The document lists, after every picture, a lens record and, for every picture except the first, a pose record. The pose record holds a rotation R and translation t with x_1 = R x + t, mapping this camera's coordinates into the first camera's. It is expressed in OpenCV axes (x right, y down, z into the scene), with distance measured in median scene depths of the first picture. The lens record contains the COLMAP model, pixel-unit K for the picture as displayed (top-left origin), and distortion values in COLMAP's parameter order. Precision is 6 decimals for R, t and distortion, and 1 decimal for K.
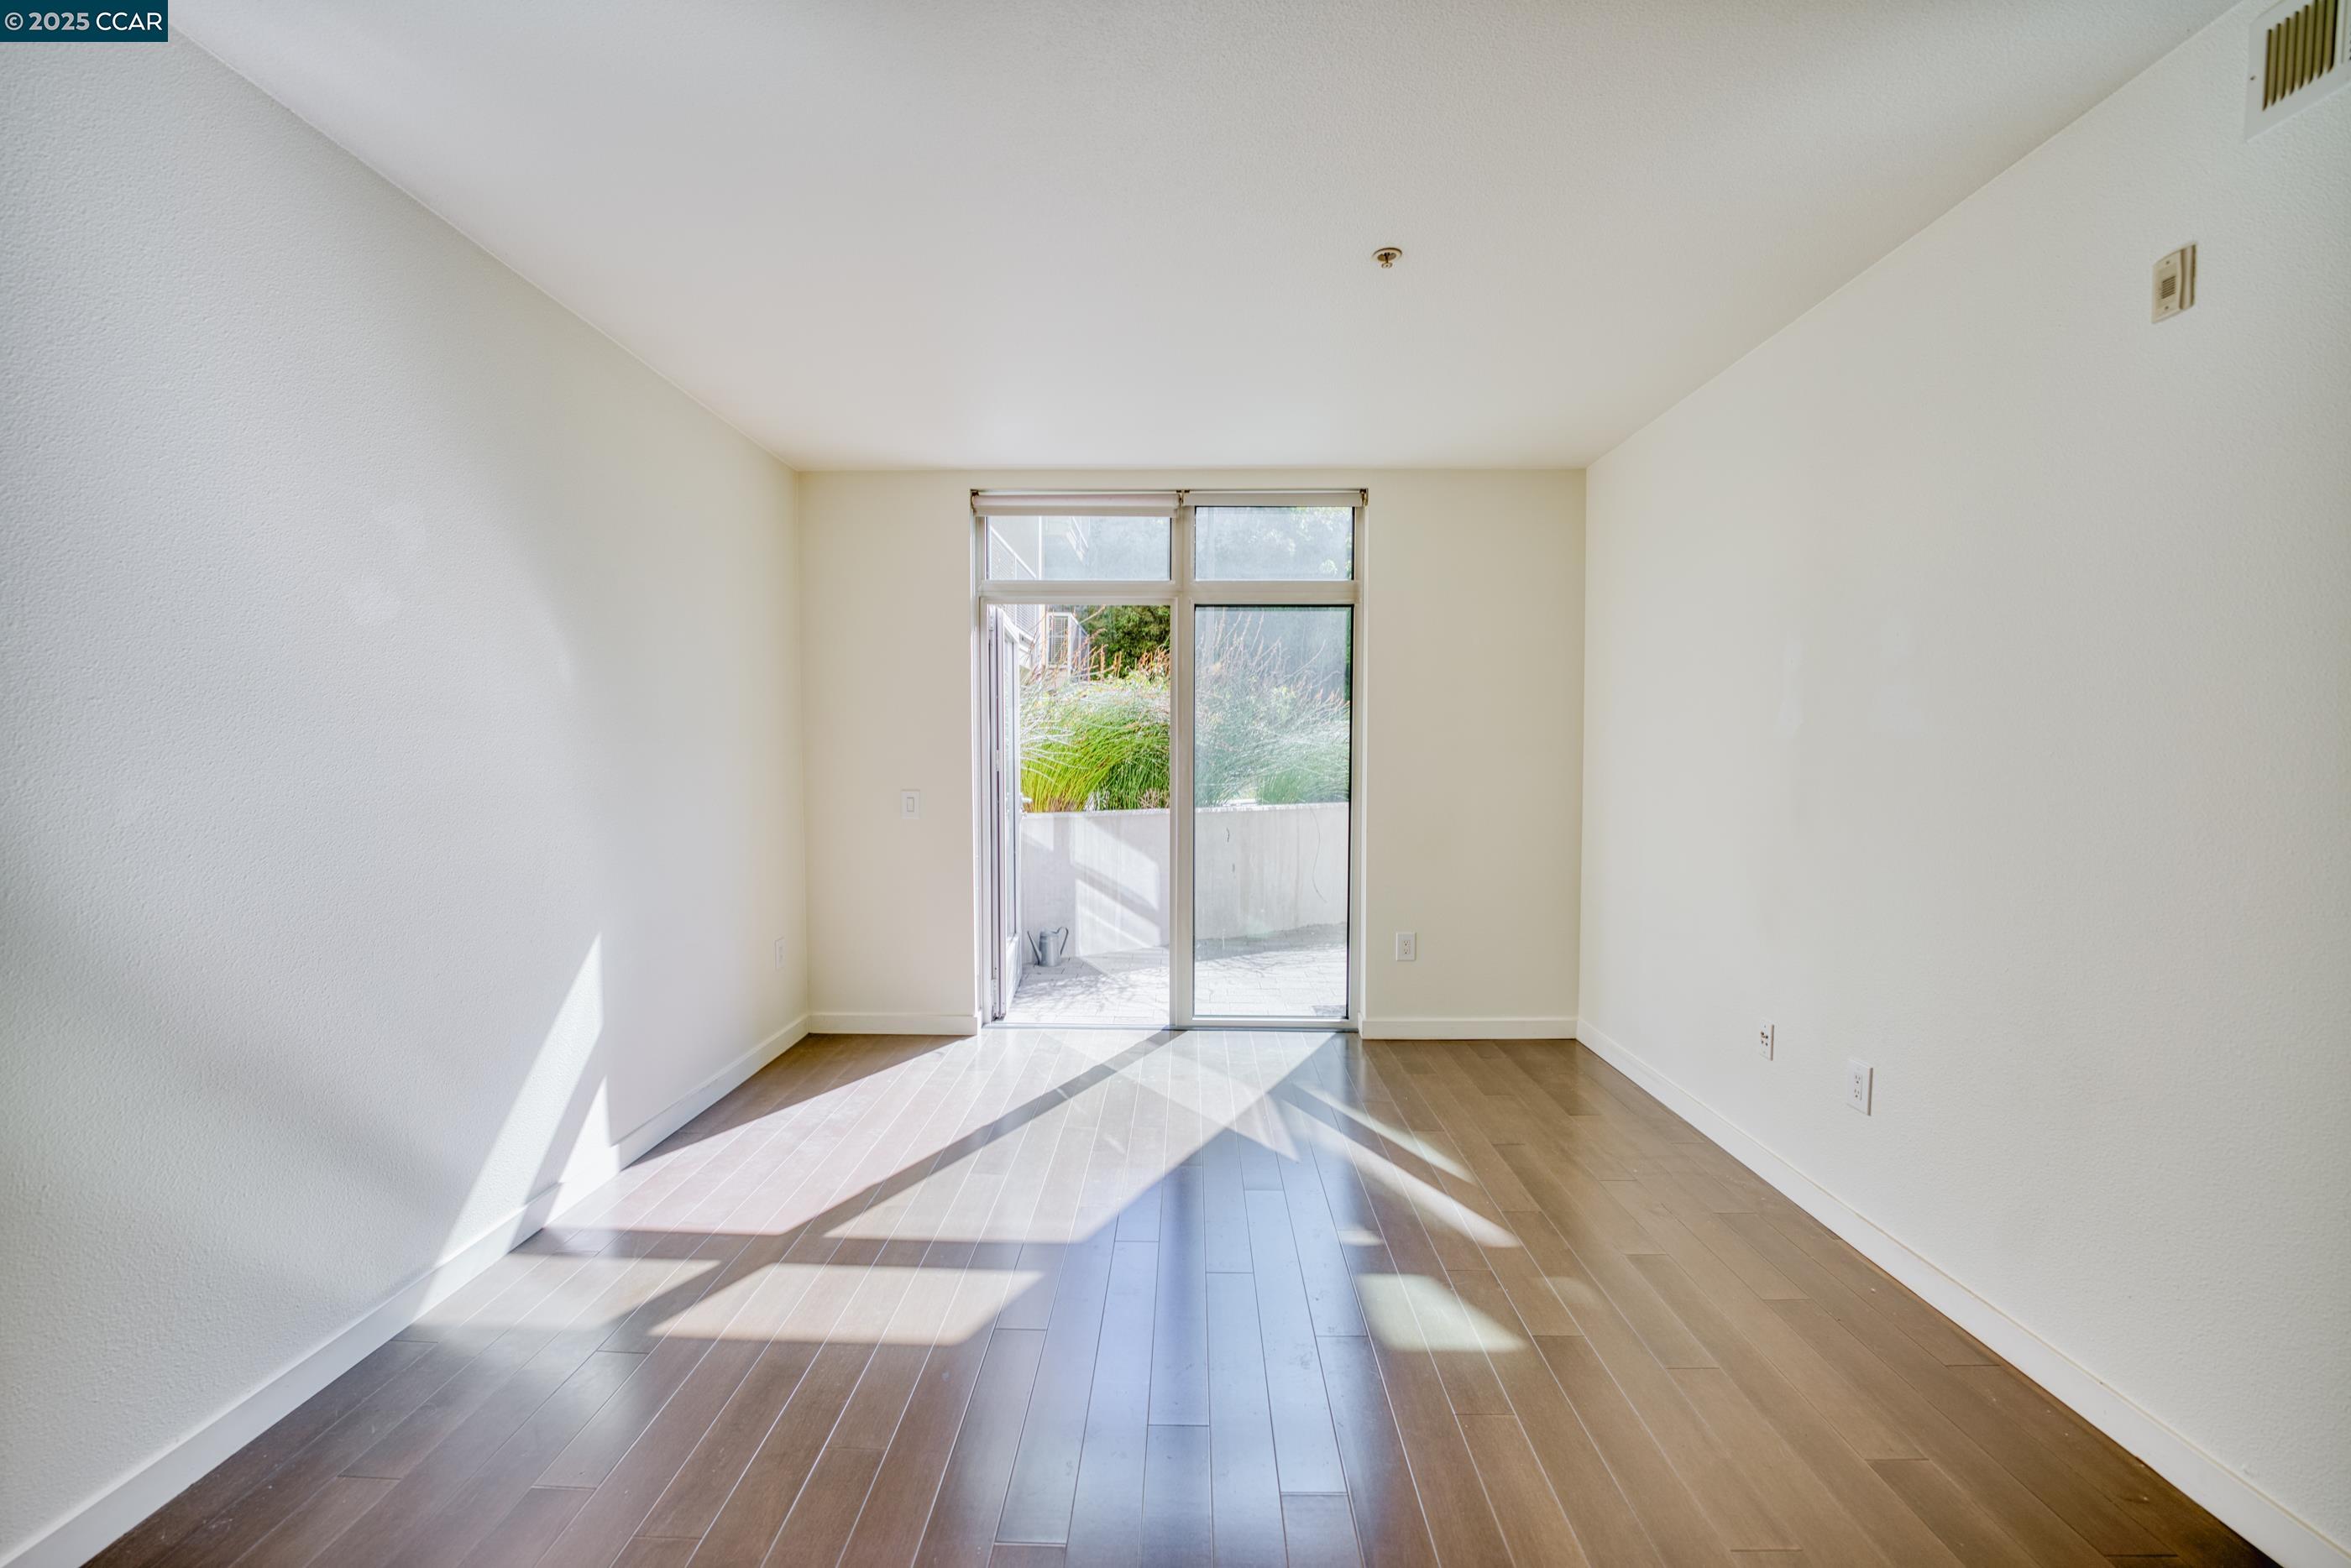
lens RADIAL K [[971.0, 0, 1171.0], [0, 971.0, 766.1], [0, 0, 1]] dist [-0.000148, -0.000031]
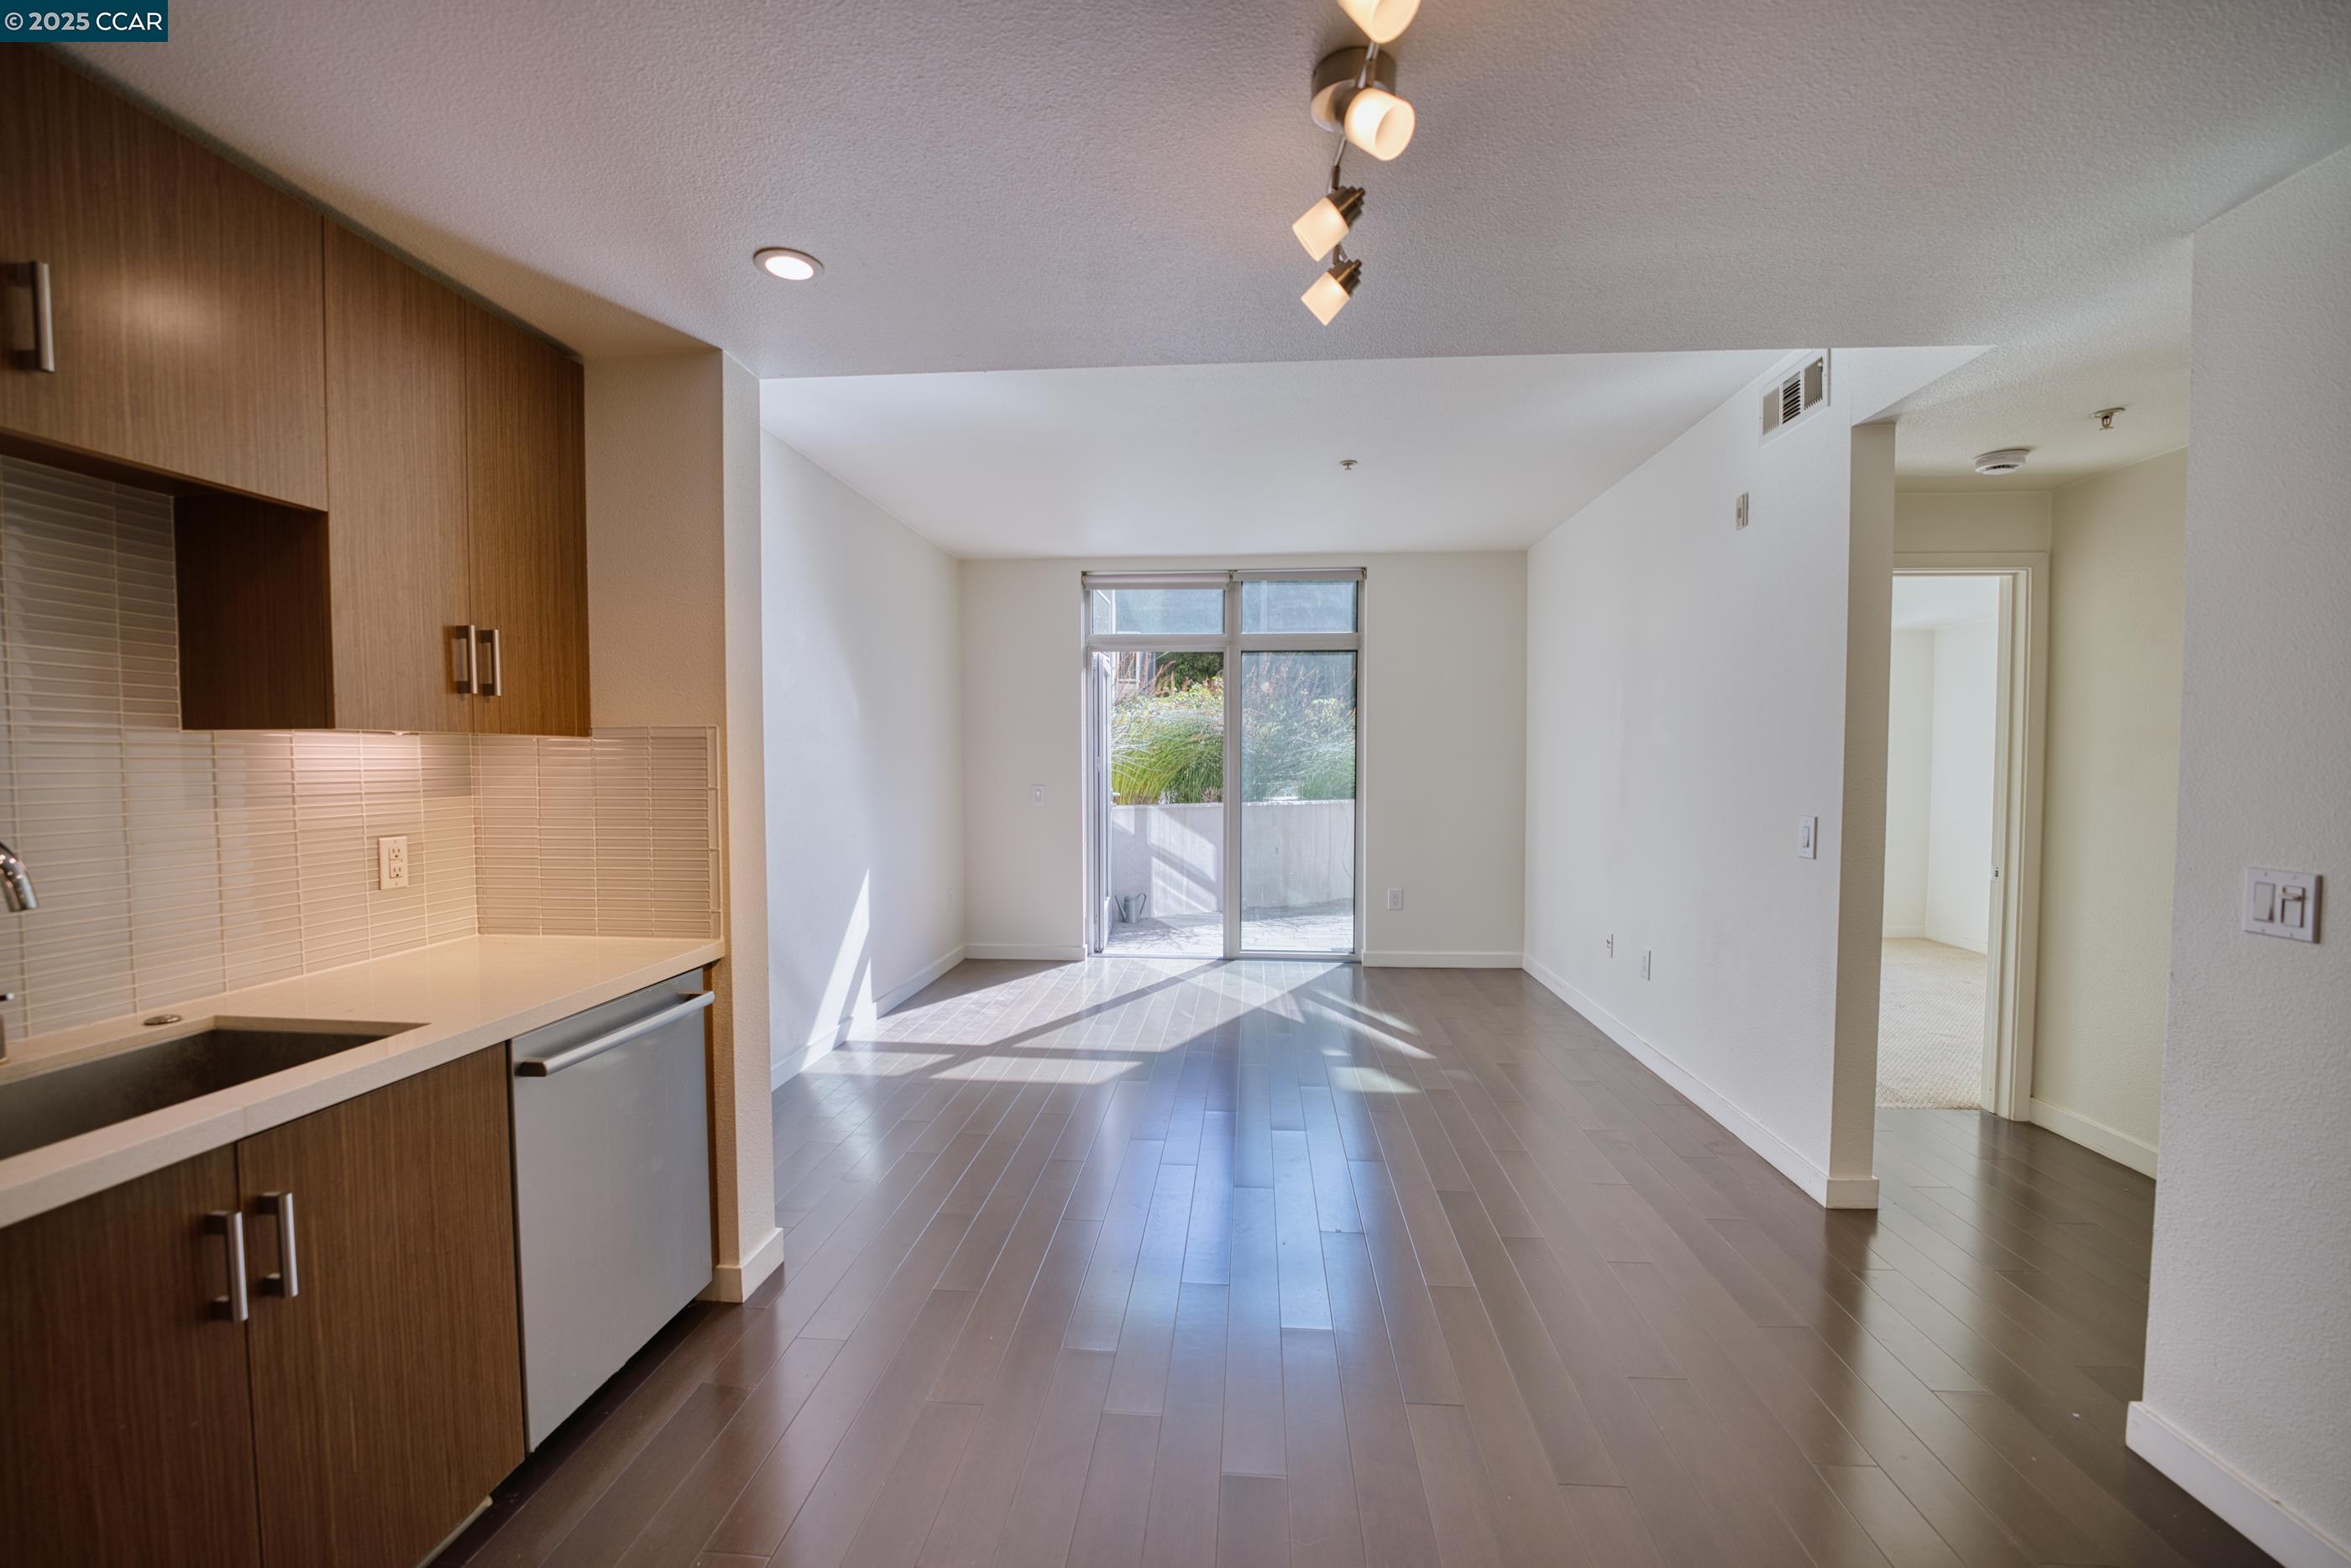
lens RADIAL K [[956.4, 0, 1172.0], [0, 956.4, 798.2], [0, 0, 1]] dist [-0.018649, -0.000033]
pose [[0.998024, 0.002326, -0.062796, 0.011248], [-0.000644, 0.999641, 0.026785, 0.006806], [0.062835, -0.026692, 0.997667, -0.359143]]
